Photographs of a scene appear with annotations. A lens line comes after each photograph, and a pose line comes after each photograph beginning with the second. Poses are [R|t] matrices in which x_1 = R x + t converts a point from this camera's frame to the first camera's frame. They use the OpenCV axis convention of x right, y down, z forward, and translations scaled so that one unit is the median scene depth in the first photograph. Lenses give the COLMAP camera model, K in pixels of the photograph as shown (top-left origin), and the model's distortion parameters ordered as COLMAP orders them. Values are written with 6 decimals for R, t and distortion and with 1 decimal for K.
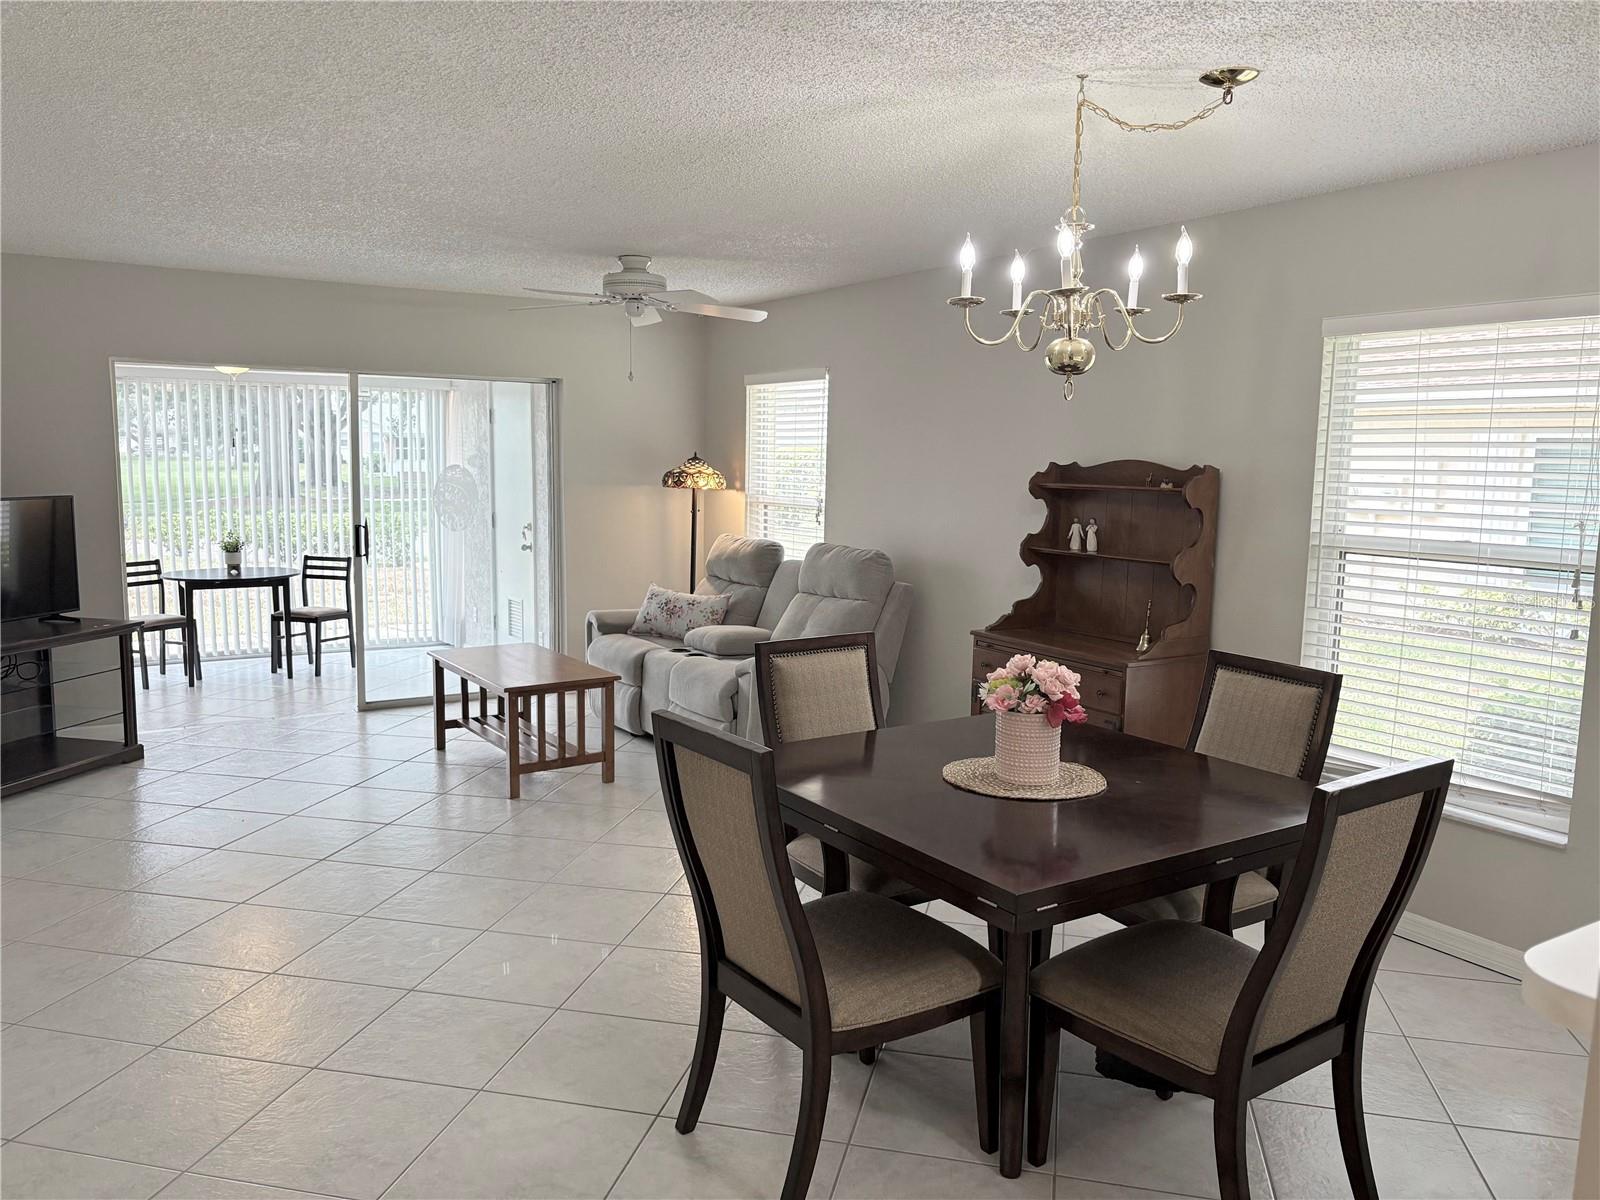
lens RADIAL K [[1214.8, 0, 793.7], [0, 1214.8, 606.1], [0, 0, 1]] dist [0.012285, -0.004341]
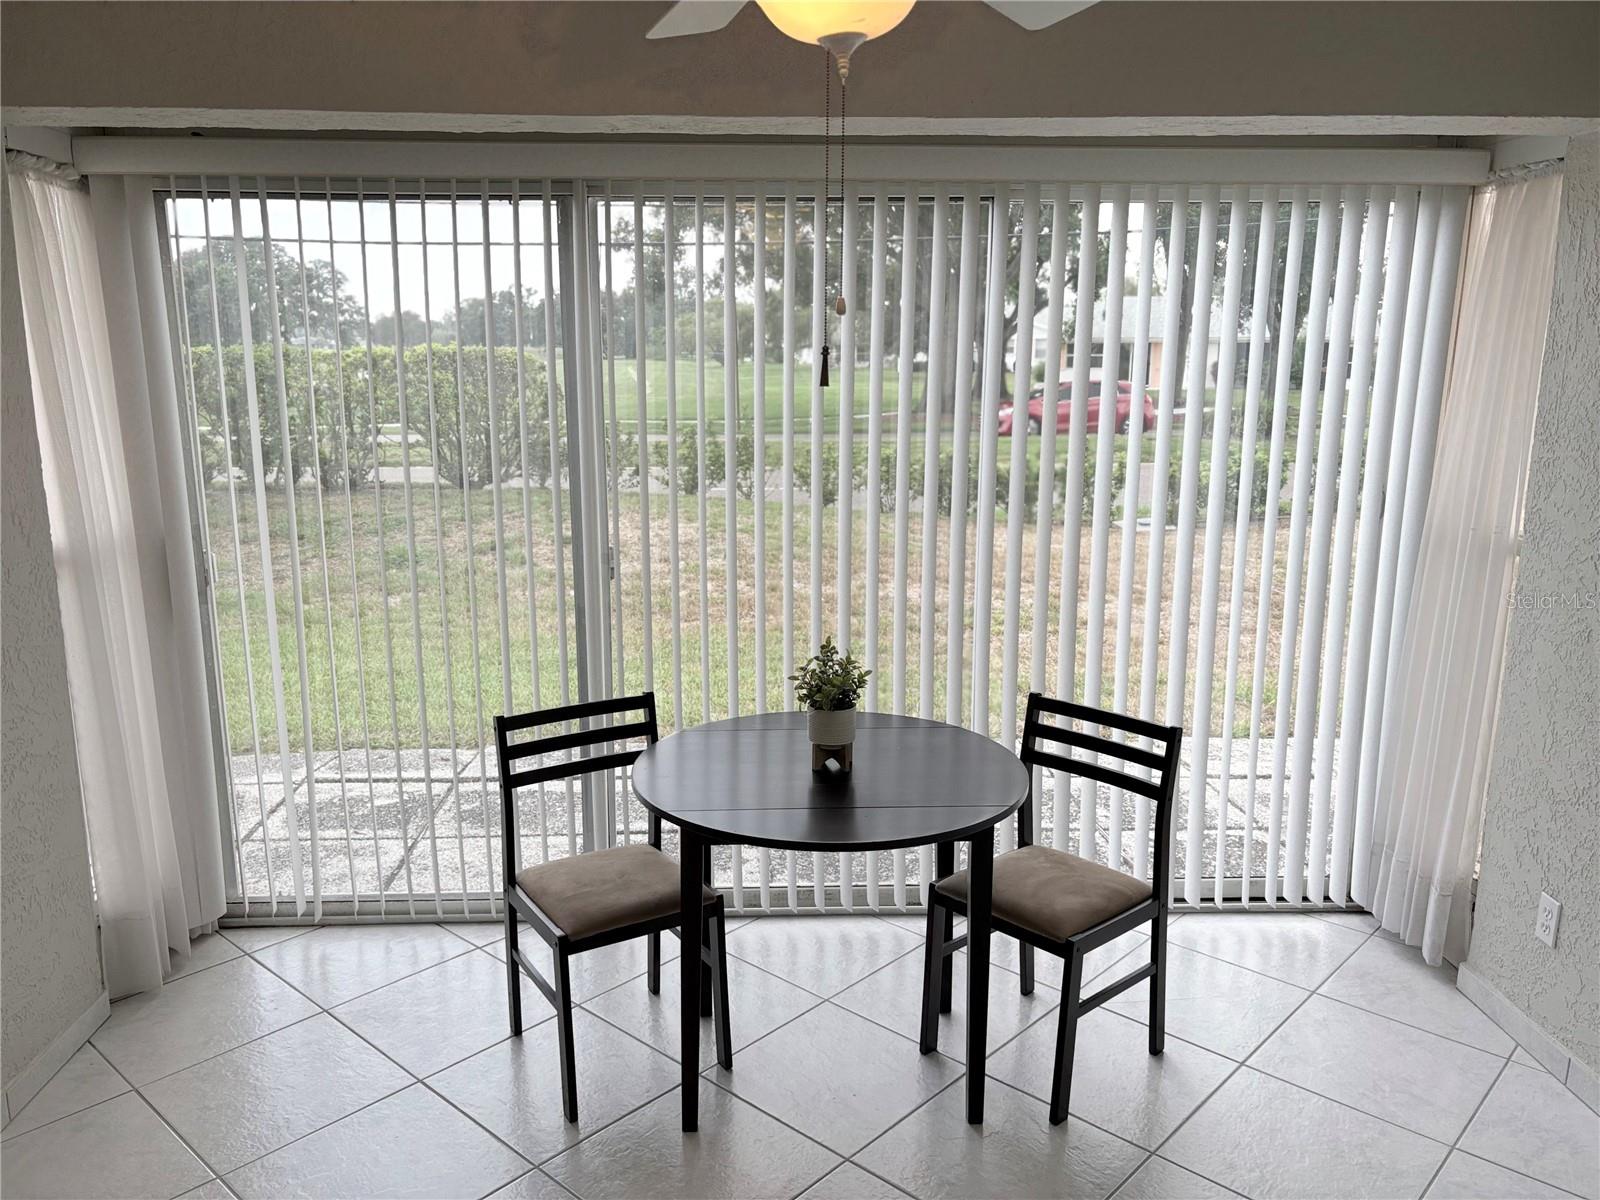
lens RADIAL K [[1214.8, 0, 793.7], [0, 1214.8, 606.1], [0, 0, 1]] dist [0.012285, -0.004341]
pose [[0.870962, 0.089969, -0.483043, -0.303055], [-0.052143, 0.994466, 0.091205, -0.094470], [0.488576, -0.054248, 0.870833, 0.684415]]
